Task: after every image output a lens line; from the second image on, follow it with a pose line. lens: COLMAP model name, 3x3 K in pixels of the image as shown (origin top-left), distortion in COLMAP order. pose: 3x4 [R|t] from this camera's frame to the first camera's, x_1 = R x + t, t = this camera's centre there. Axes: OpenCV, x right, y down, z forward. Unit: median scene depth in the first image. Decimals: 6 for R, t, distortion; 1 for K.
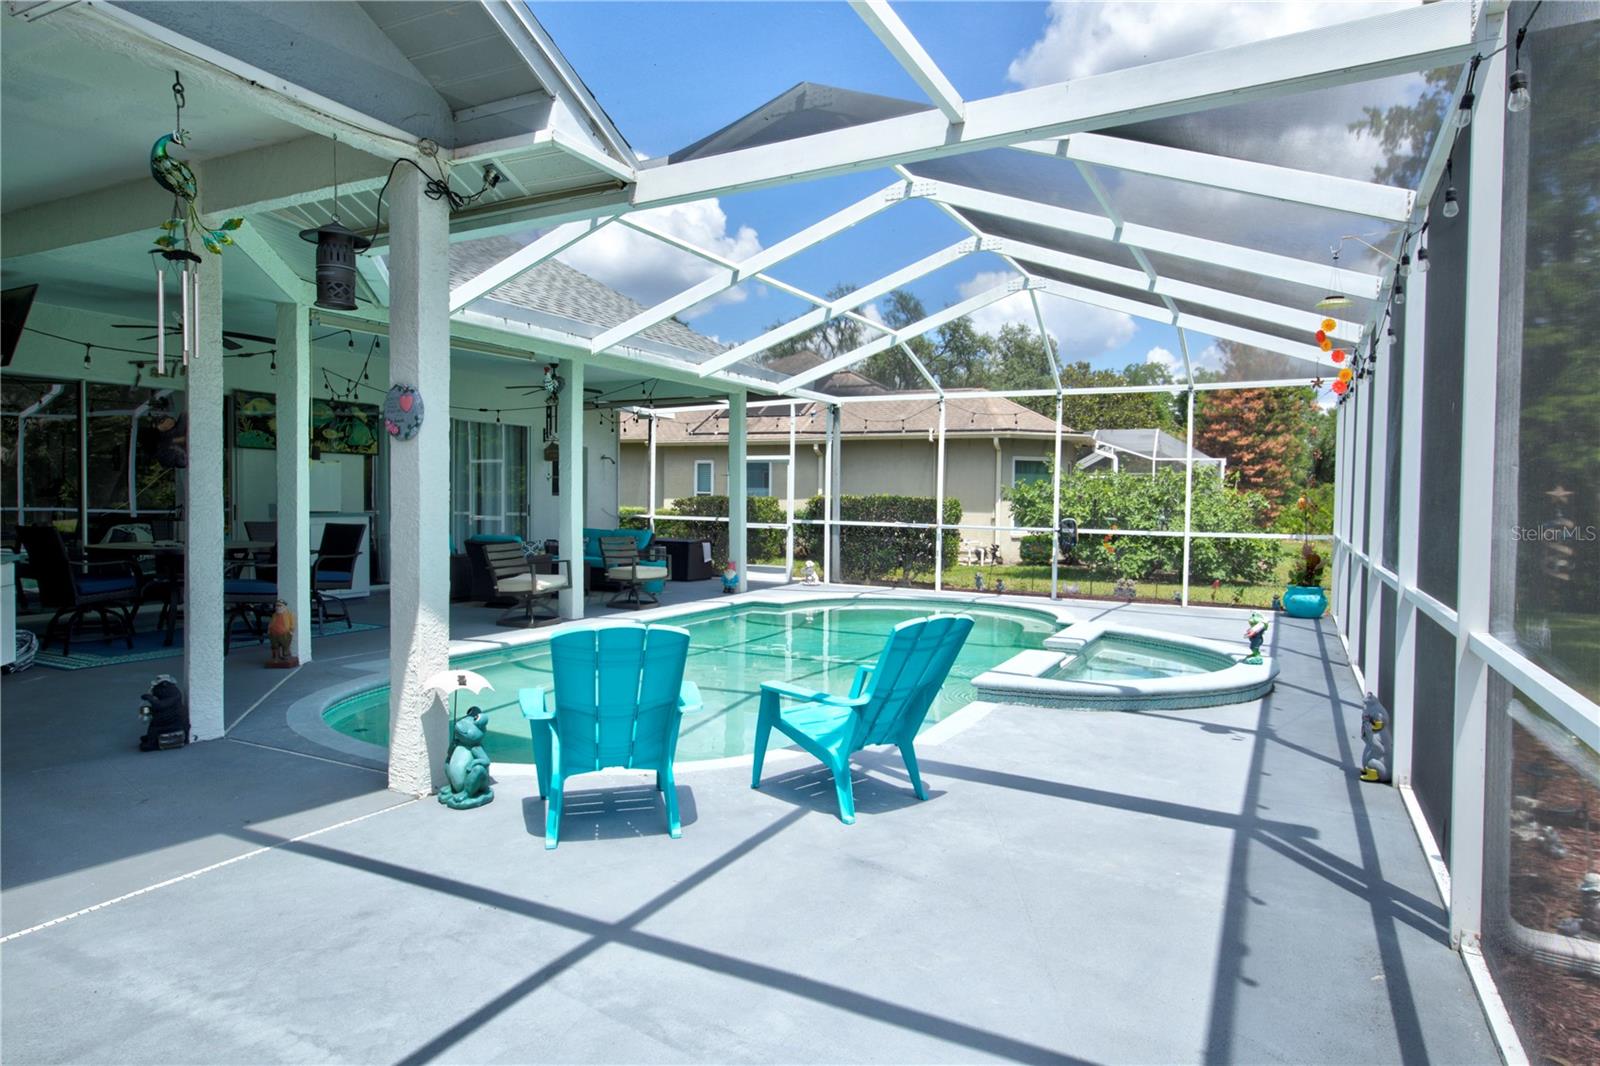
lens RADIAL K [[912.4, 0, 799.3], [0, 912.4, 527.3], [0, 0, 1]] dist [-0.000042, -0.000097]
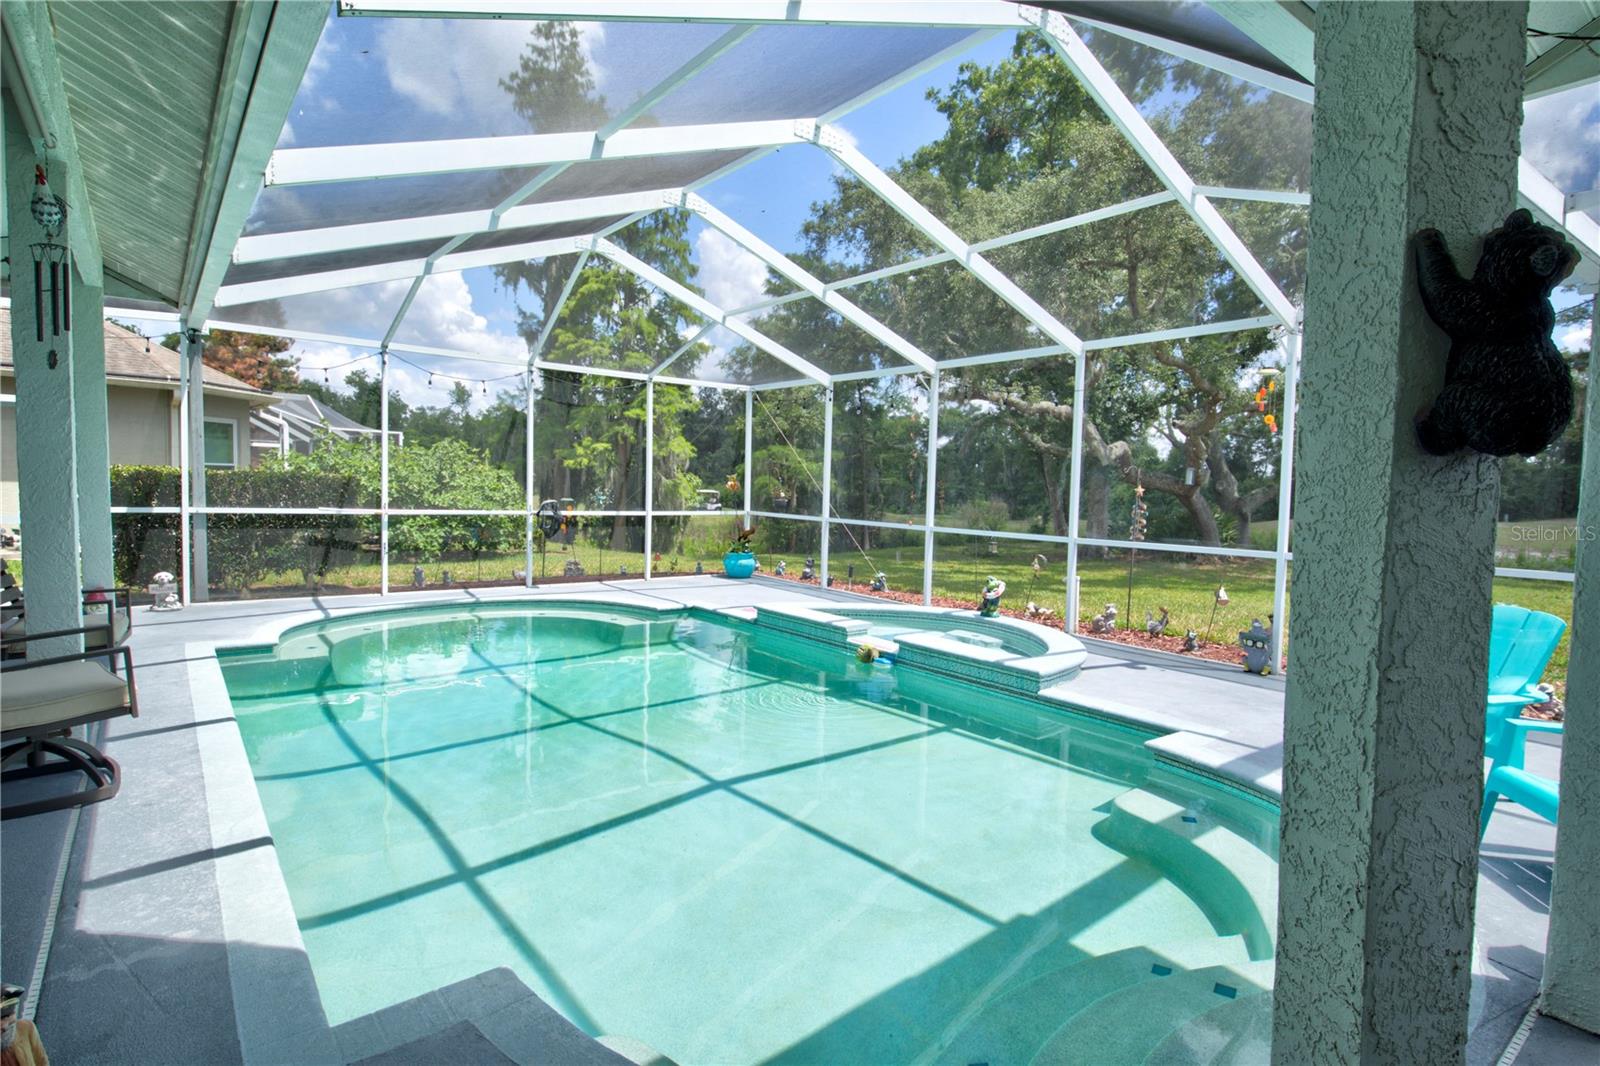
lens RADIAL K [[820.8, 0, 800.7], [0, 820.8, 529.3], [0, 0, 1]] dist [0.012840, -0.000814]
pose [[0.391843, -0.052239, 0.918548, -0.338297], [0.010419, 0.998575, 0.052346, -0.018110], [-0.919973, -0.010941, 0.391829, 0.367590]]
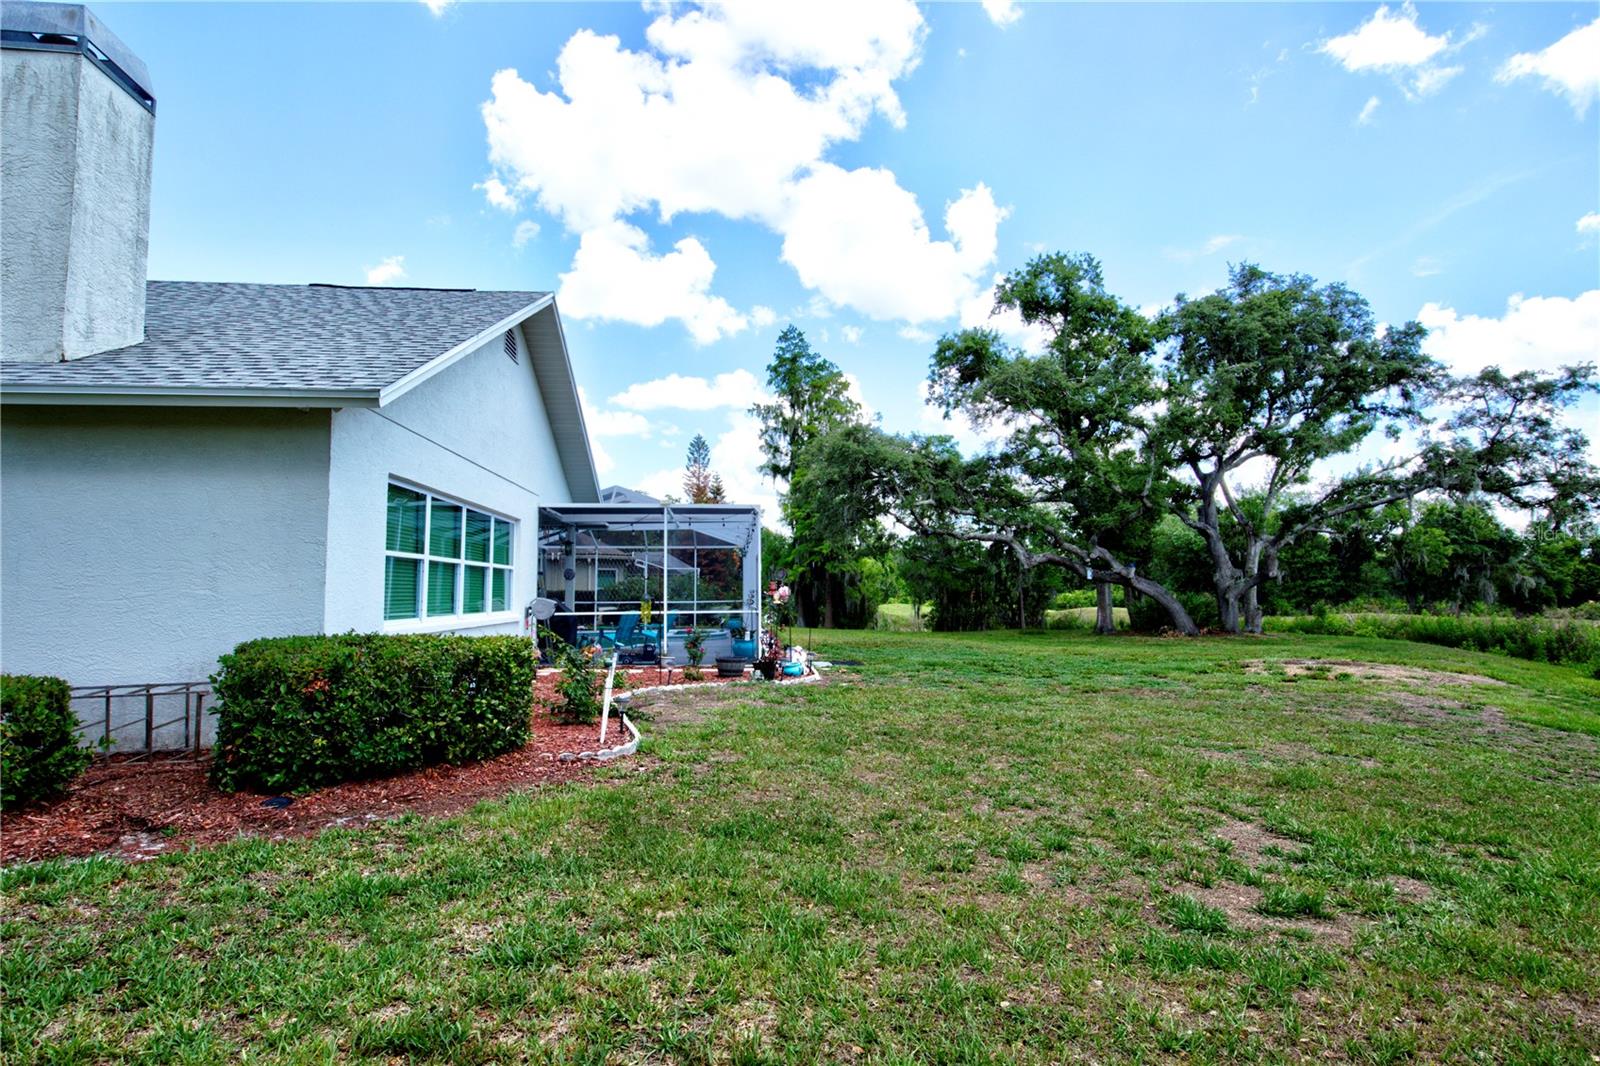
lens RADIAL K [[820.8, 0, 800.3], [0, 820.8, 536.7], [0, 0, 1]] dist [0.012840, -0.000814]
pose [[0.826616, 0.016360, 0.562528, -0.561493], [0.044591, 0.994531, -0.094448, 0.050495], [-0.560996, 0.103156, 0.821366, -0.891734]]
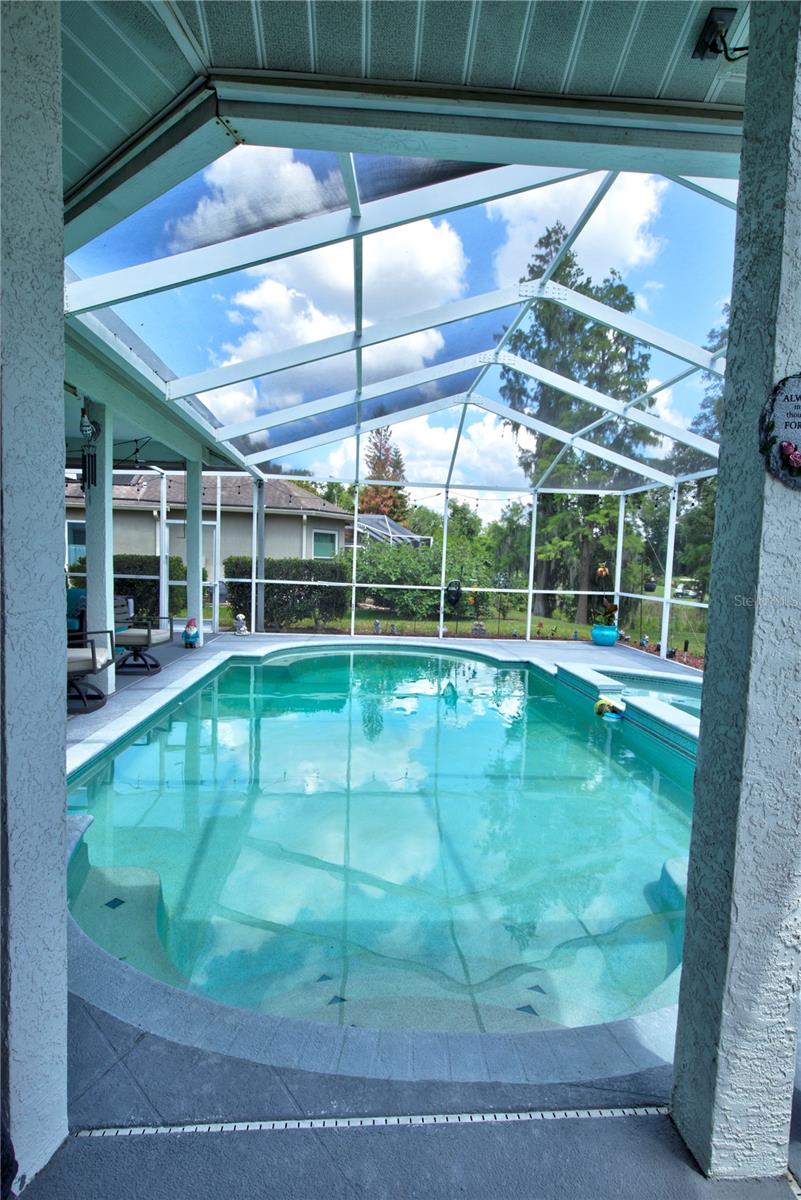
lens RADIAL K [[615.6, 0, 404.0], [0, 615.6, 607.7], [0, 0, 1]] dist [0.012840, -0.000814]
pose [[0.840766, -0.022341, 0.540937, -0.235250], [-0.005310, 0.998760, 0.049502, -0.011128], [-0.541372, -0.044492, 0.839605, 0.232234]]
